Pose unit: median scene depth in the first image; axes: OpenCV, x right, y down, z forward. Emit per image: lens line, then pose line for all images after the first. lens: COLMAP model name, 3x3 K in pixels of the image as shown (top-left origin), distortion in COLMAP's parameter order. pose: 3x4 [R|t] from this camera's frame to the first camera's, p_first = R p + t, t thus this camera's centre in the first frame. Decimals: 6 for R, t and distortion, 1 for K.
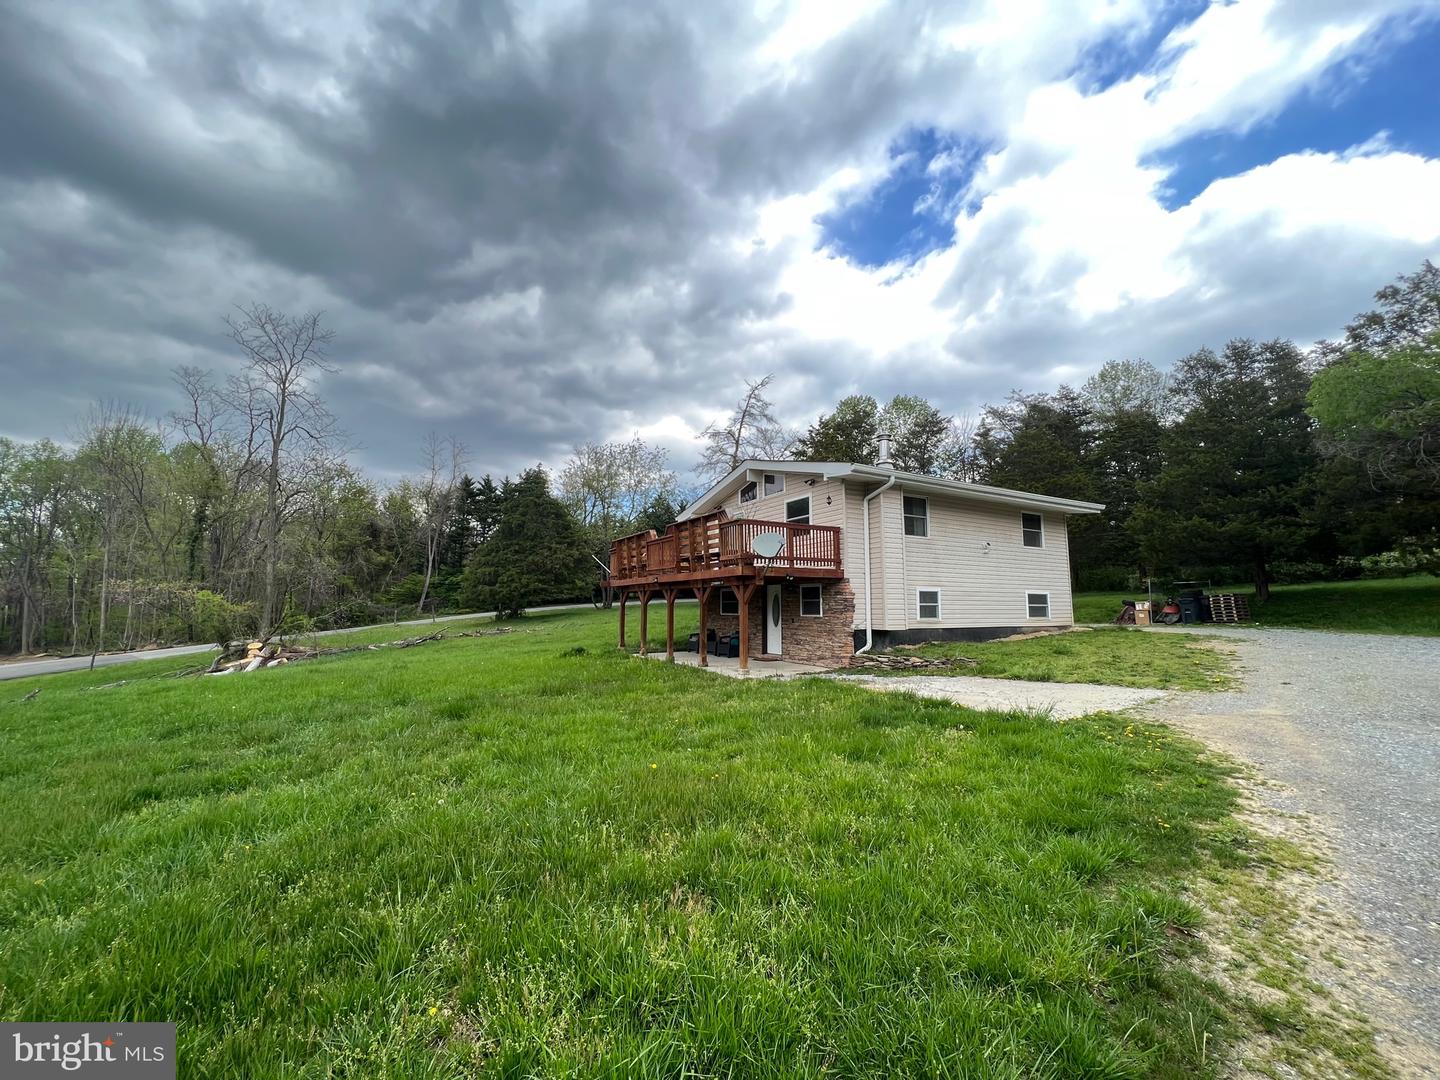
lens RADIAL K [[614.0, 0, 723.1], [0, 614.0, 534.0], [0, 0, 1]] dist [-0.001290, -0.000338]
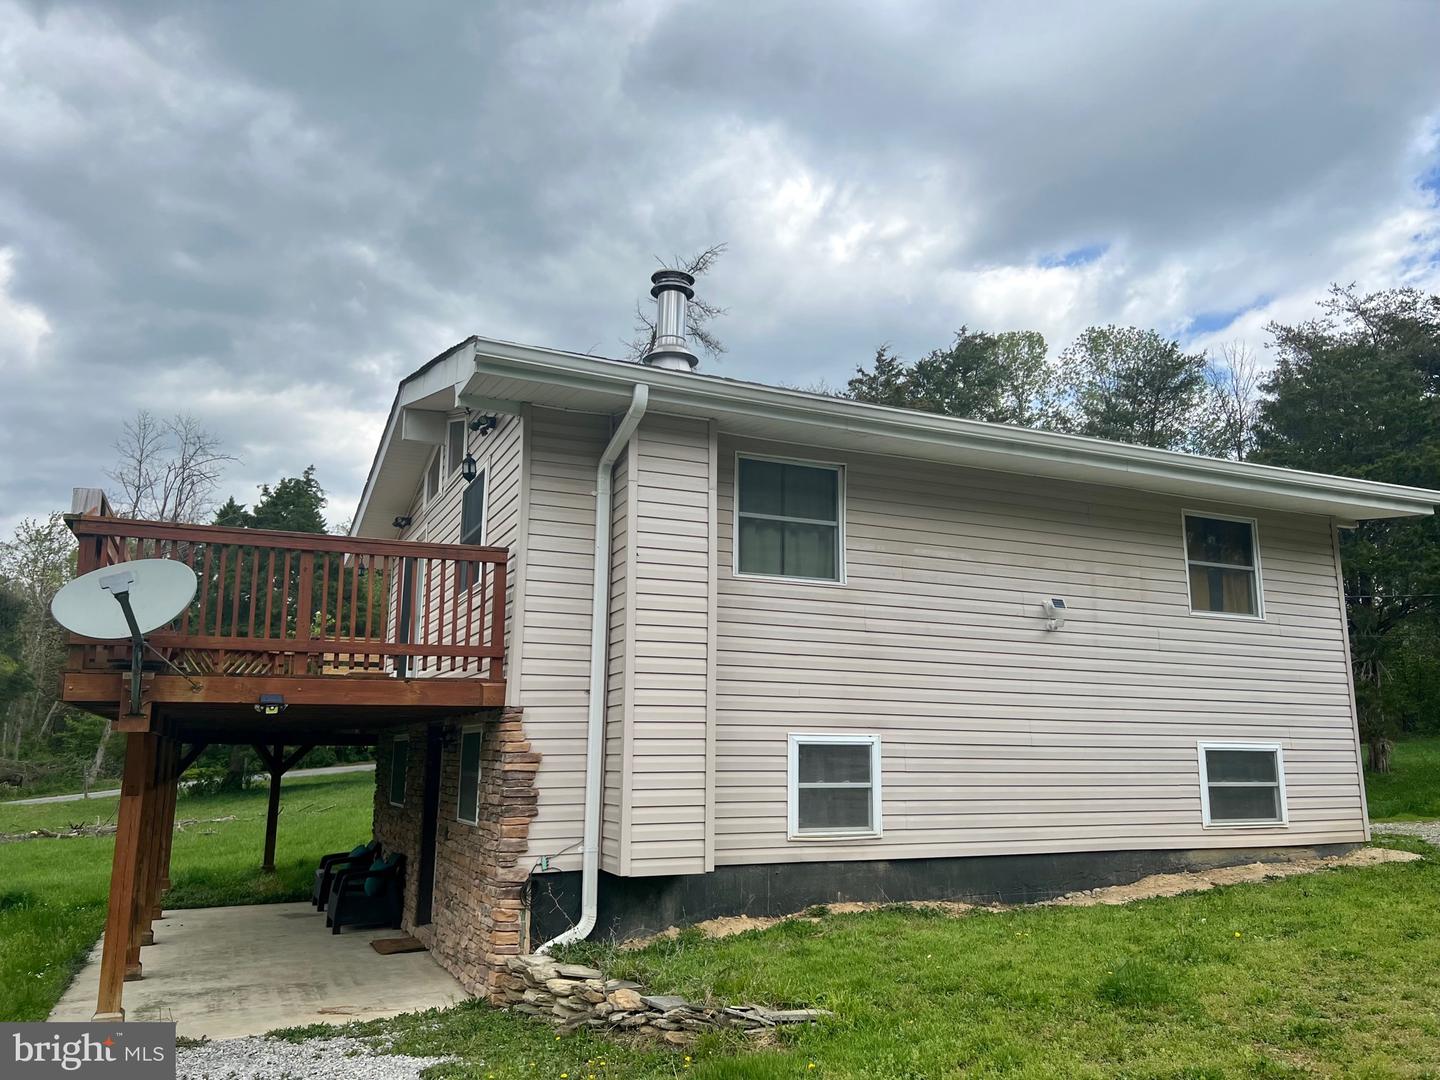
lens RADIAL K [[1153.1, 0, 720.0], [0, 1153.1, 540.0], [0, 0, 1]] dist [0.064146, -0.002188]
pose [[0.995833, -0.018532, -0.089294, 0.331450], [0.012493, 0.997626, -0.067716, 0.024613], [0.090337, 0.066318, 0.993701, 0.369048]]
